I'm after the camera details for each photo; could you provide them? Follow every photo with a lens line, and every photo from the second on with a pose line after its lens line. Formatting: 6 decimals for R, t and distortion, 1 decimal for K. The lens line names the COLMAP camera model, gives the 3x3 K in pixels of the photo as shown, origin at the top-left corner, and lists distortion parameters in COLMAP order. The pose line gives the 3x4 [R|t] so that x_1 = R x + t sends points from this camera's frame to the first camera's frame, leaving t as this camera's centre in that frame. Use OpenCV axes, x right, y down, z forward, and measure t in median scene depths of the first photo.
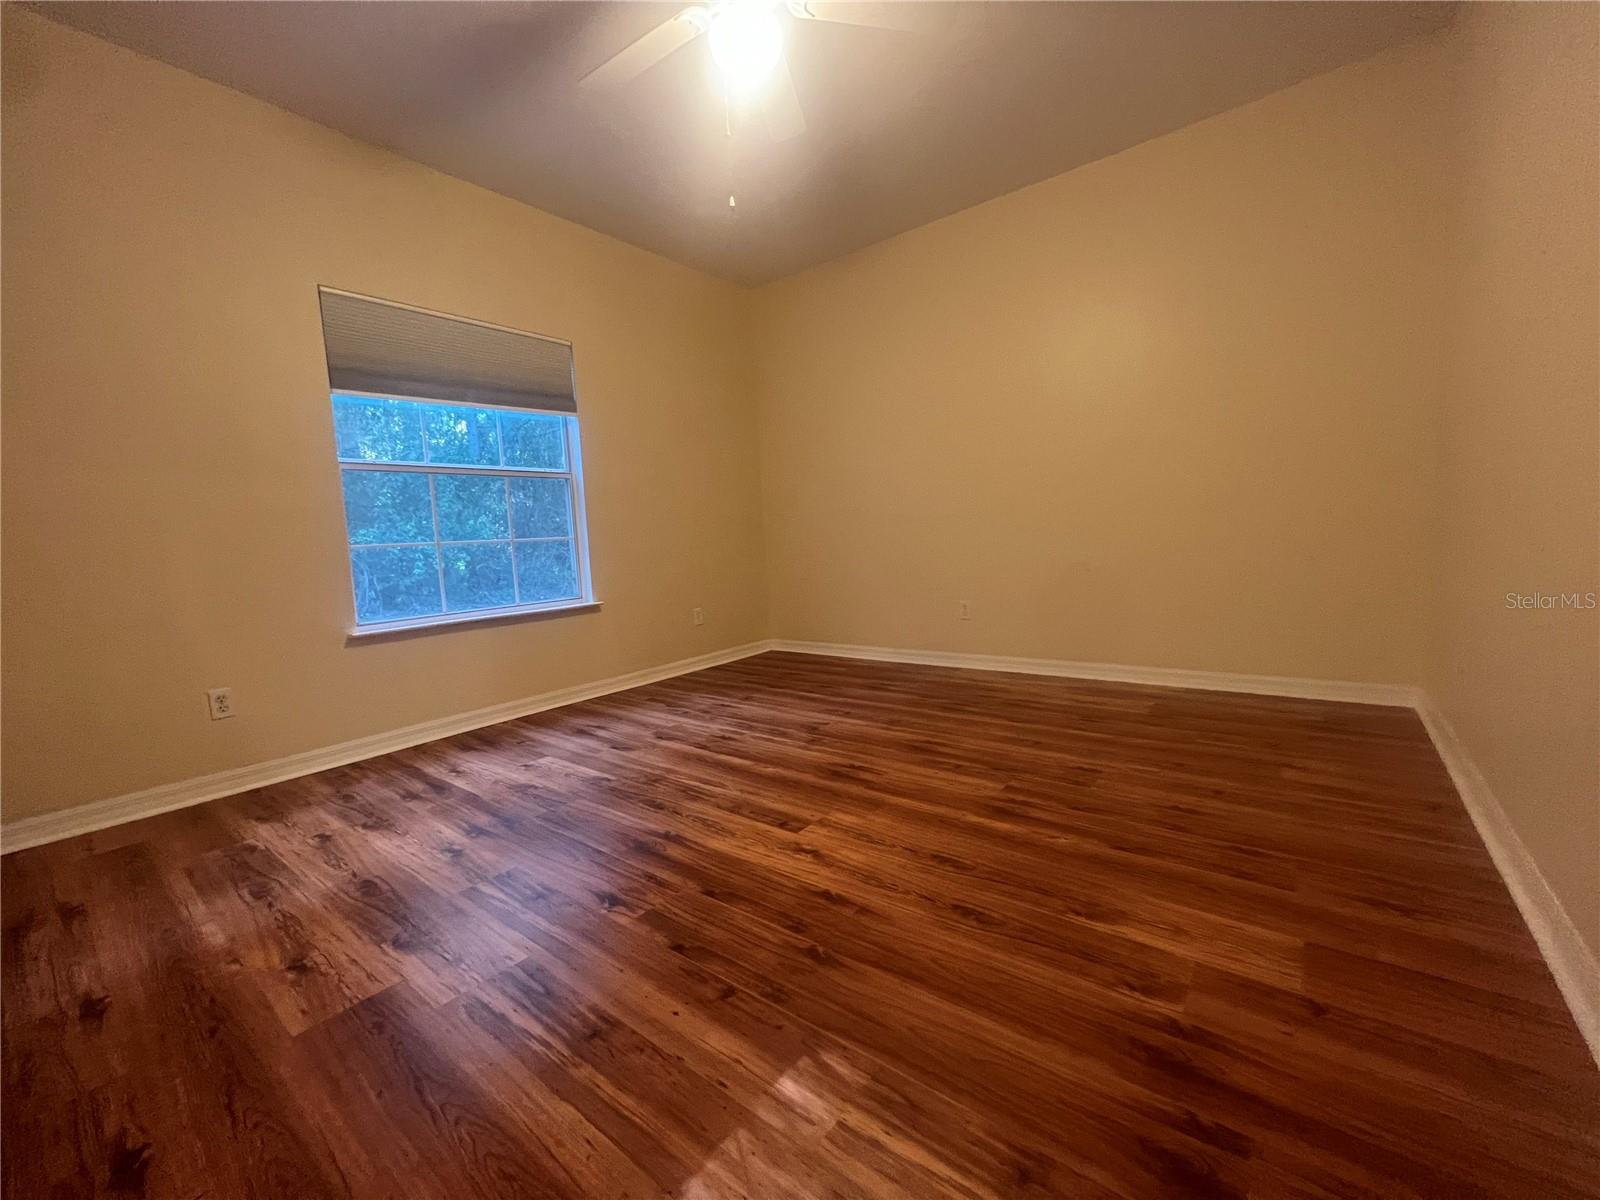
lens RADIAL K [[641.3, 0, 796.2], [0, 641.3, 593.4], [0, 0, 1]] dist [-0.001040, 0.000659]
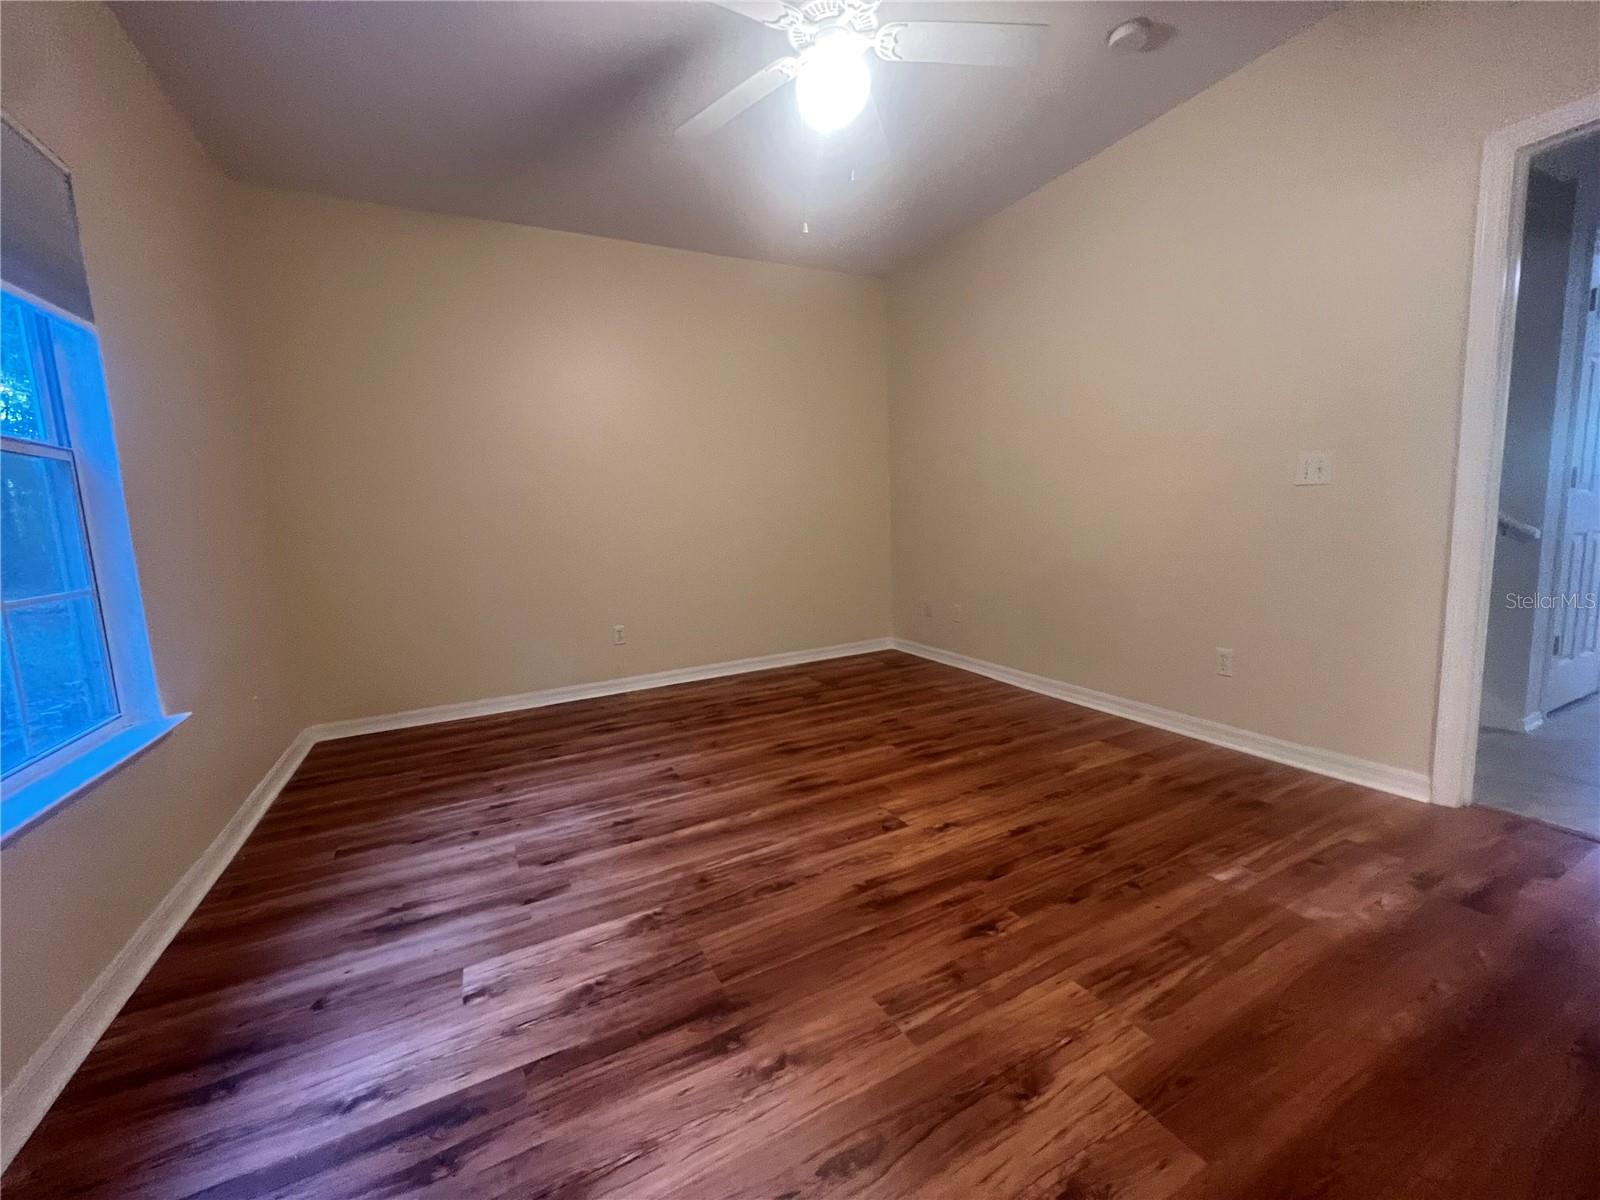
lens RADIAL K [[641.3, 0, 796.2], [0, 641.3, 593.4], [0, 0, 1]] dist [-0.001040, 0.000659]
pose [[0.415669, -0.076304, 0.906310, -0.783297], [0.102800, 0.994031, 0.036542, -0.070235], [-0.903688, 0.077979, 0.421032, 0.486058]]
